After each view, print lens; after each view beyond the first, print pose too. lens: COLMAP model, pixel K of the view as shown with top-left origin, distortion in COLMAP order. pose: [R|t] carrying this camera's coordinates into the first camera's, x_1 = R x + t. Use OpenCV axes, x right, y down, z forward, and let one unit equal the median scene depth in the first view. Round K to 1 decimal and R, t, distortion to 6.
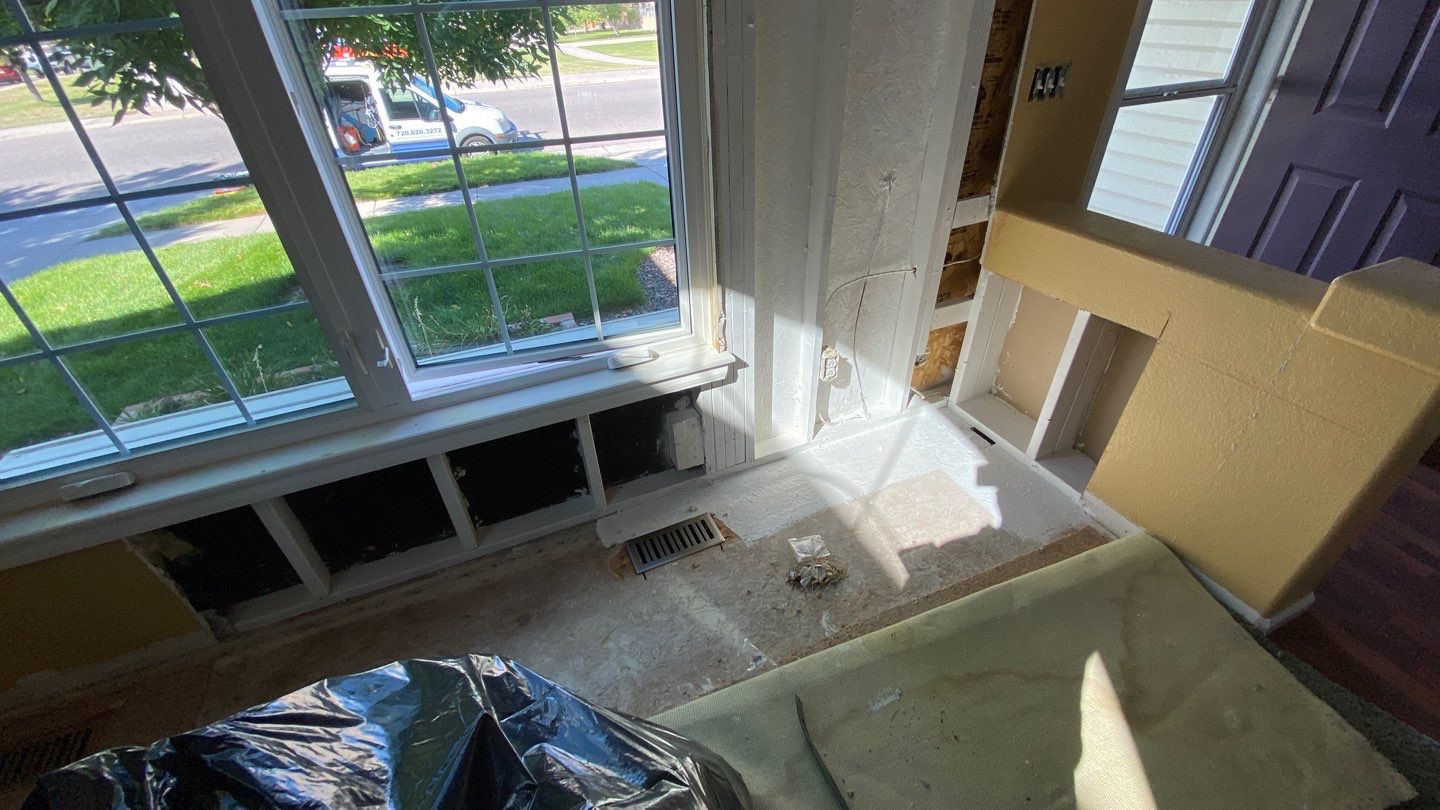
lens RADIAL K [[578.2, 0, 717.9], [0, 578.2, 403.0], [0, 0, 1]] dist [0.019122, -0.014734]
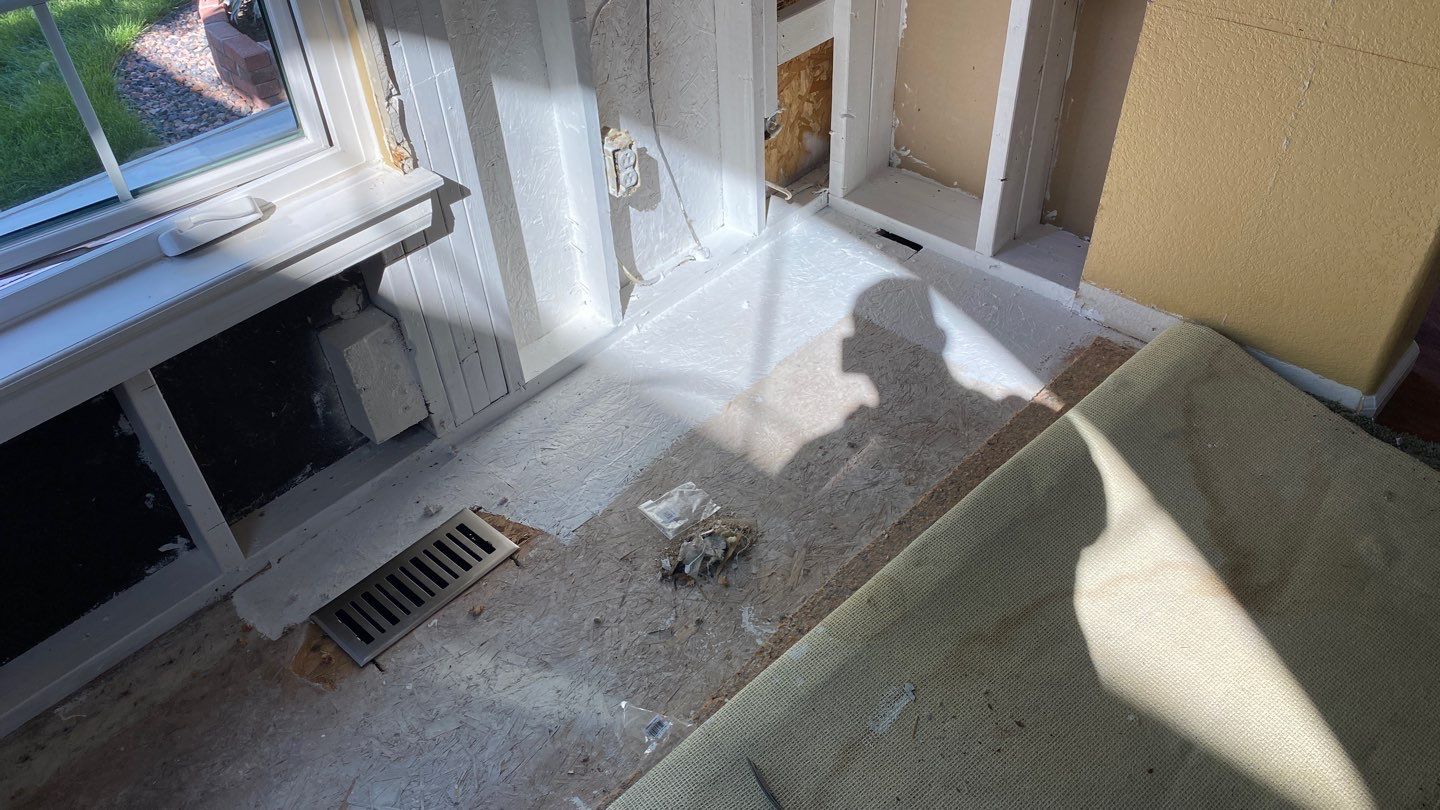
lens RADIAL K [[1087.9, 0, 725.7], [0, 1087.9, 398.9], [0, 0, 1]] dist [0.068286, -0.102338]
pose [[0.916027, -0.265855, 0.300358, -0.072585], [0.238335, 0.963035, 0.125537, 0.038086], [-0.322630, -0.043410, 0.945529, 0.049914]]
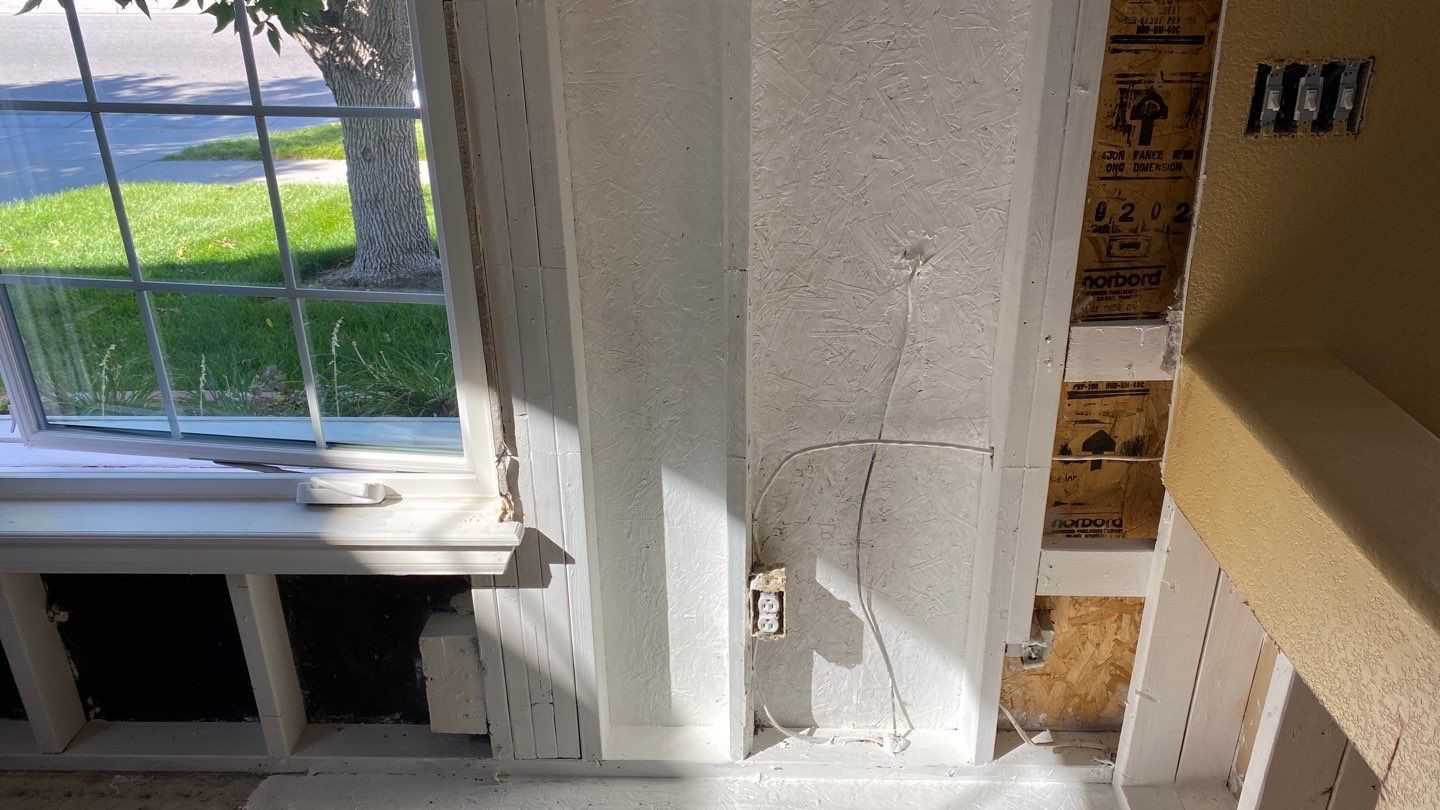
lens RADIAL K [[1087.9, 0, 725.5], [0, 1087.9, 384.1], [0, 0, 1]] dist [0.068286, -0.102338]
pose [[0.905577, 0.198589, -0.374824, 0.495230], [-0.260376, 0.957820, -0.121597, -0.132434], [0.334866, 0.207710, 0.919087, 0.148848]]
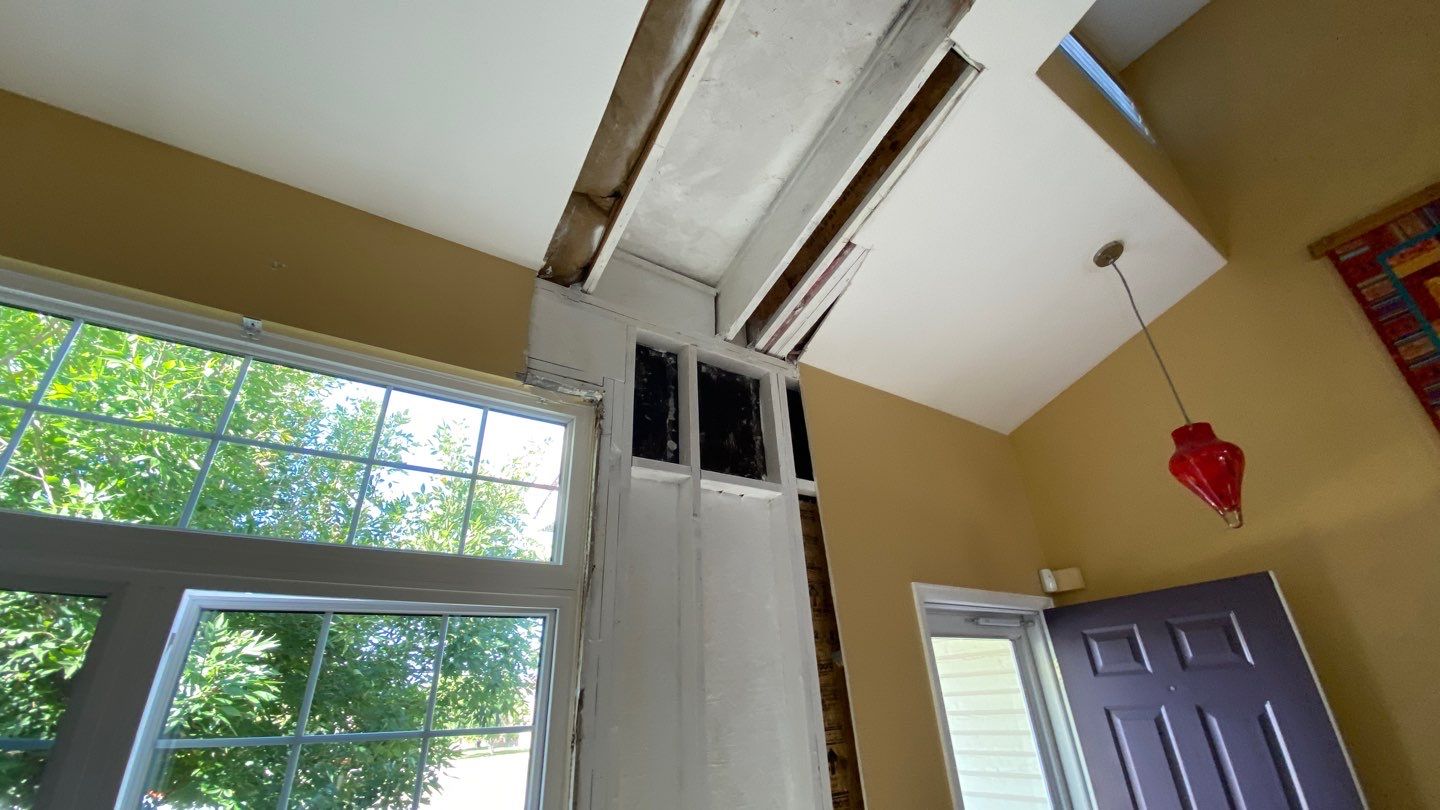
lens RADIAL K [[578.2, 0, 715.5], [0, 578.2, 406.1], [0, 0, 1]] dist [0.019122, -0.014734]
pose [[0.984437, 0.075014, 0.158924, 0.005272], [0.107109, 0.460836, -0.880998, -0.086136], [-0.139325, 0.884309, 0.445629, -0.165170]]
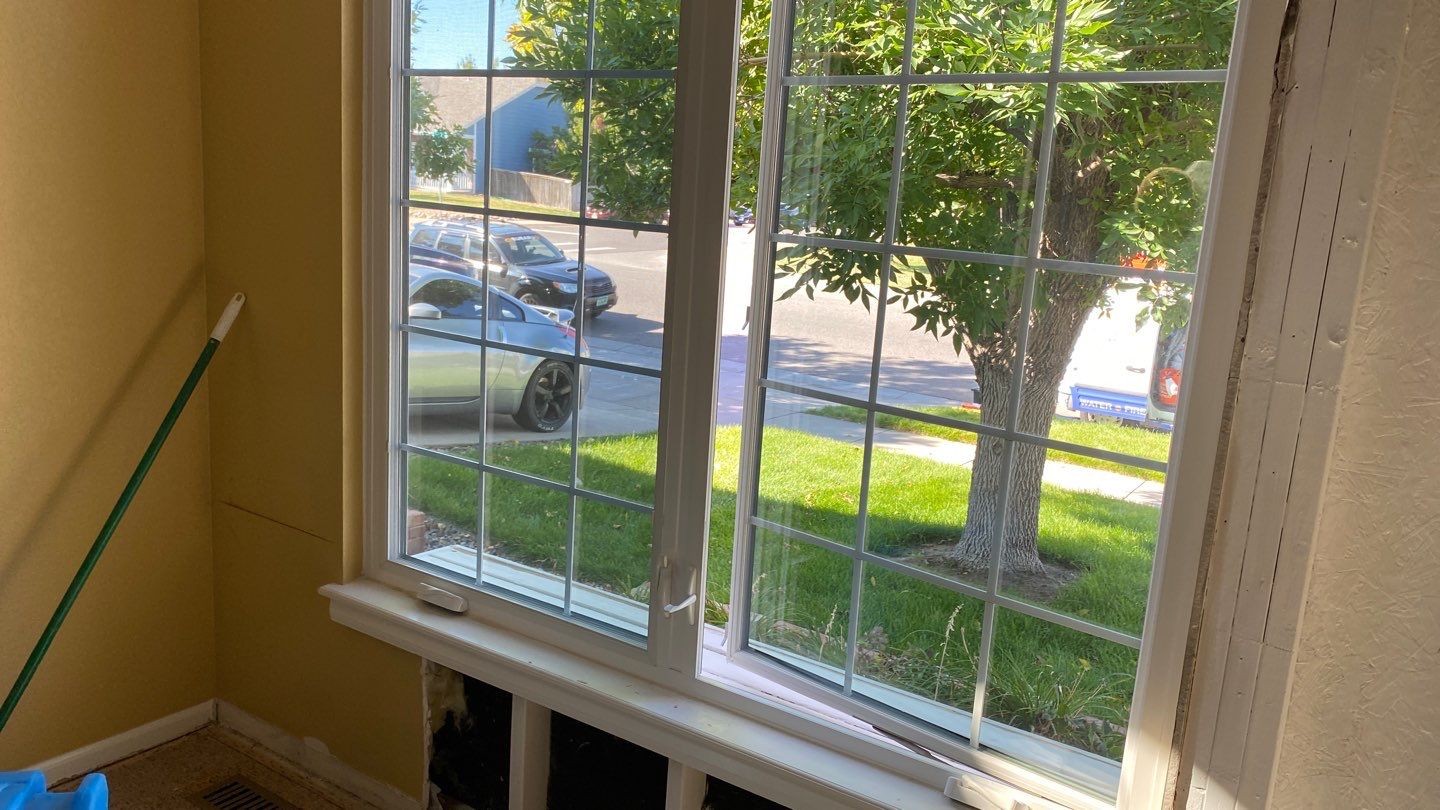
lens RADIAL K [[1087.9, 0, 711.7], [0, 1087.9, 399.8], [0, 0, 1]] dist [0.068286, -0.102338]
pose [[0.538090, 0.232082, -0.810306, 0.430636], [-0.547670, 0.827028, -0.126813, -0.107472], [0.640715, 0.512018, 0.572120, 0.038210]]
